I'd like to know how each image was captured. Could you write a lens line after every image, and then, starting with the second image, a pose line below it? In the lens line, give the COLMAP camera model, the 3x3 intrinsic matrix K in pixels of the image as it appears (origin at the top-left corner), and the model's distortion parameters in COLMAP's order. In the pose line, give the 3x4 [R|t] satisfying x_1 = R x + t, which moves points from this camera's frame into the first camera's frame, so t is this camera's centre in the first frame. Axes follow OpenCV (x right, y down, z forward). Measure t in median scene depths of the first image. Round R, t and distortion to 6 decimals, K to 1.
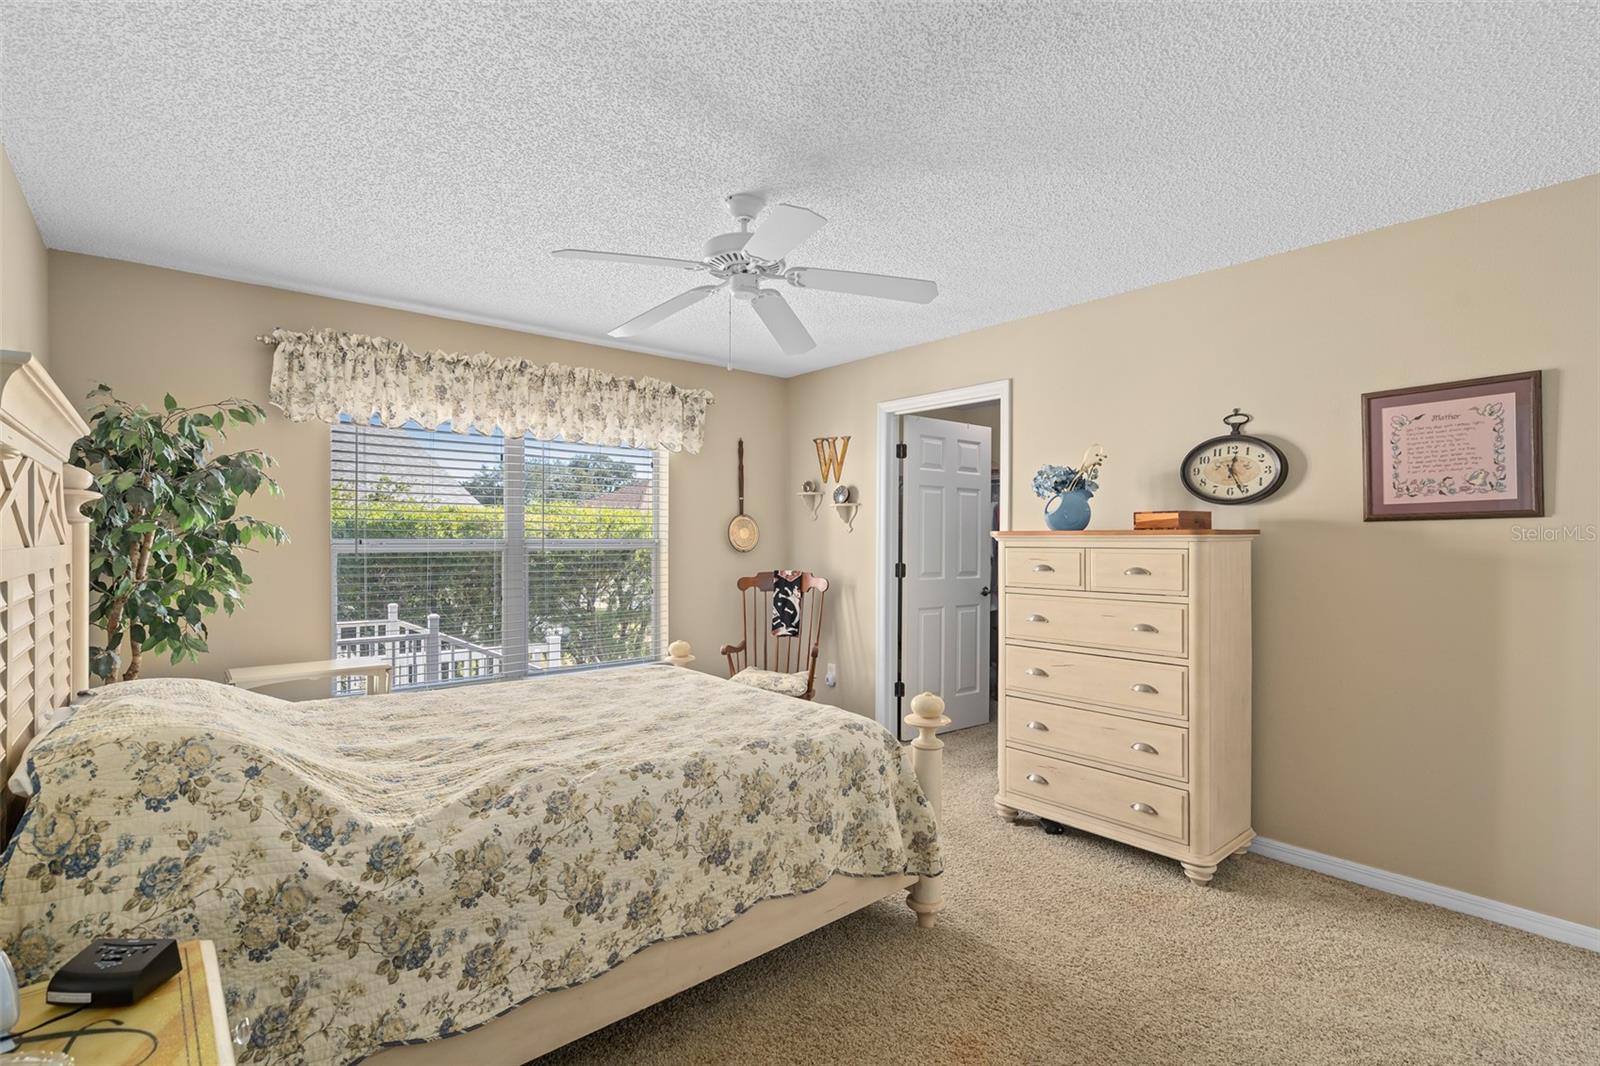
lens RADIAL K [[723.7, 0, 793.9], [0, 723.7, 523.8], [0, 0, 1]] dist [-0.002454, 0.001203]
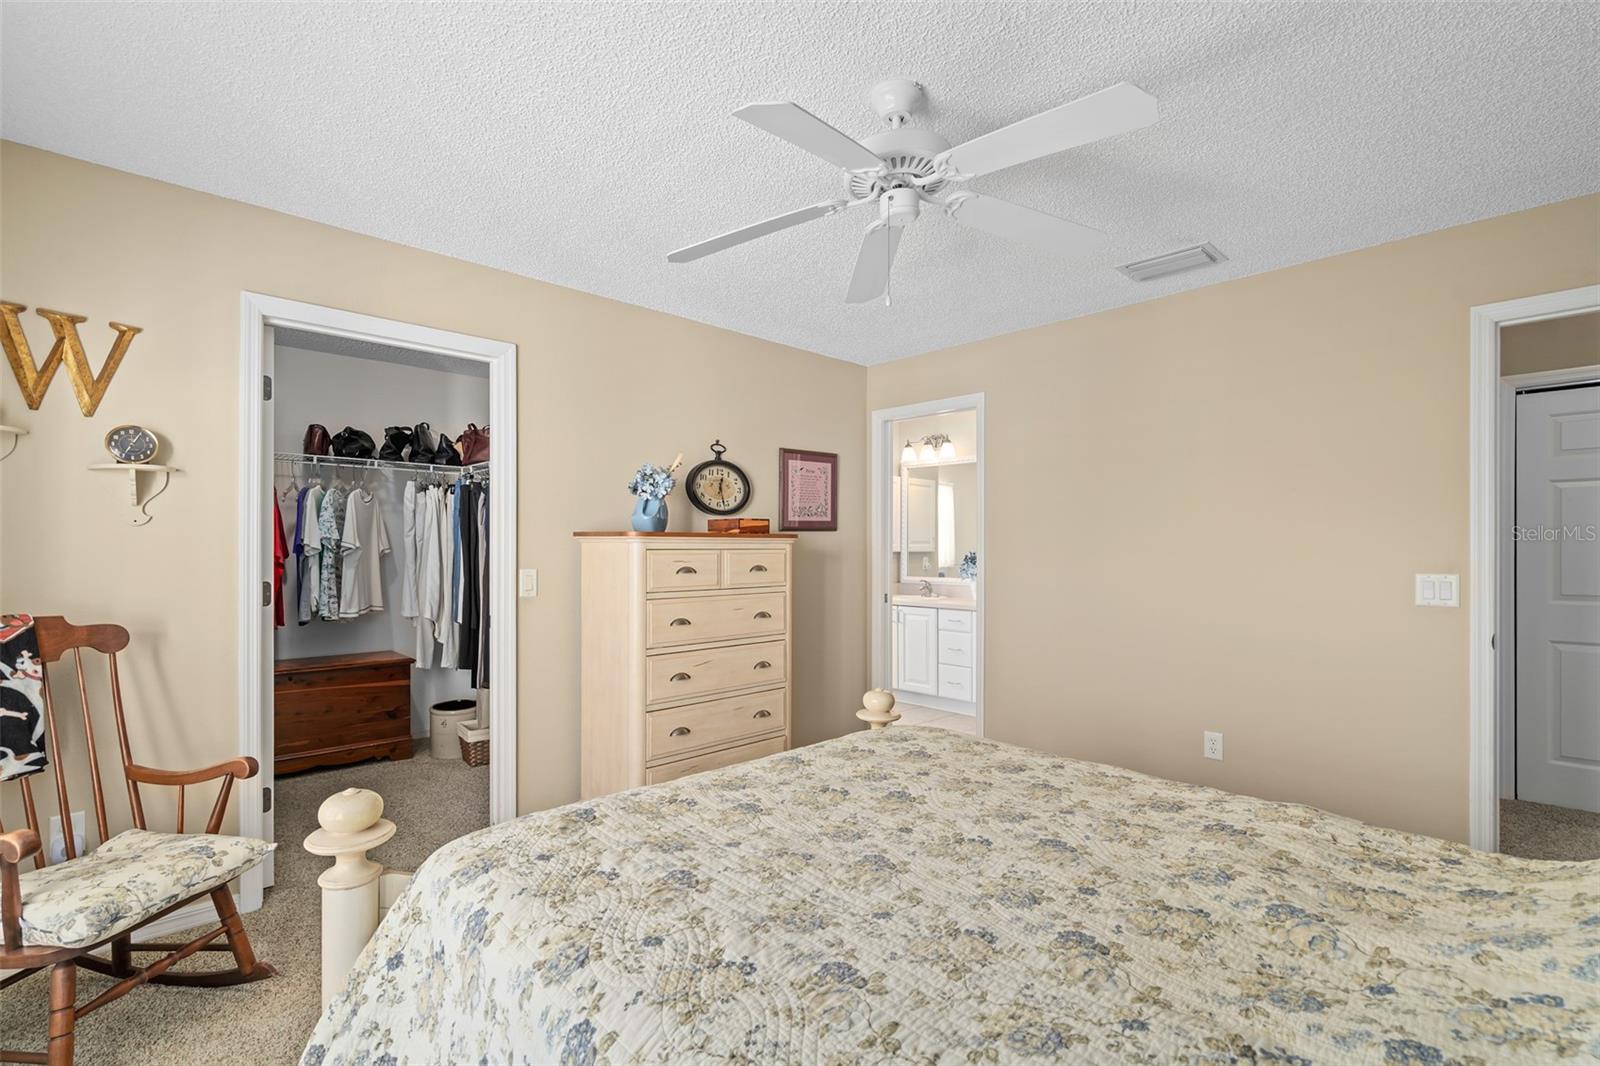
lens RADIAL K [[723.7, 0, 793.9], [0, 723.7, 523.8], [0, 0, 1]] dist [-0.002454, 0.001203]
pose [[-0.031000, 0.028128, 0.999124, -0.668240], [-0.023798, 0.999300, -0.028872, 0.022946], [-0.999236, -0.024672, -0.030309, 0.899932]]
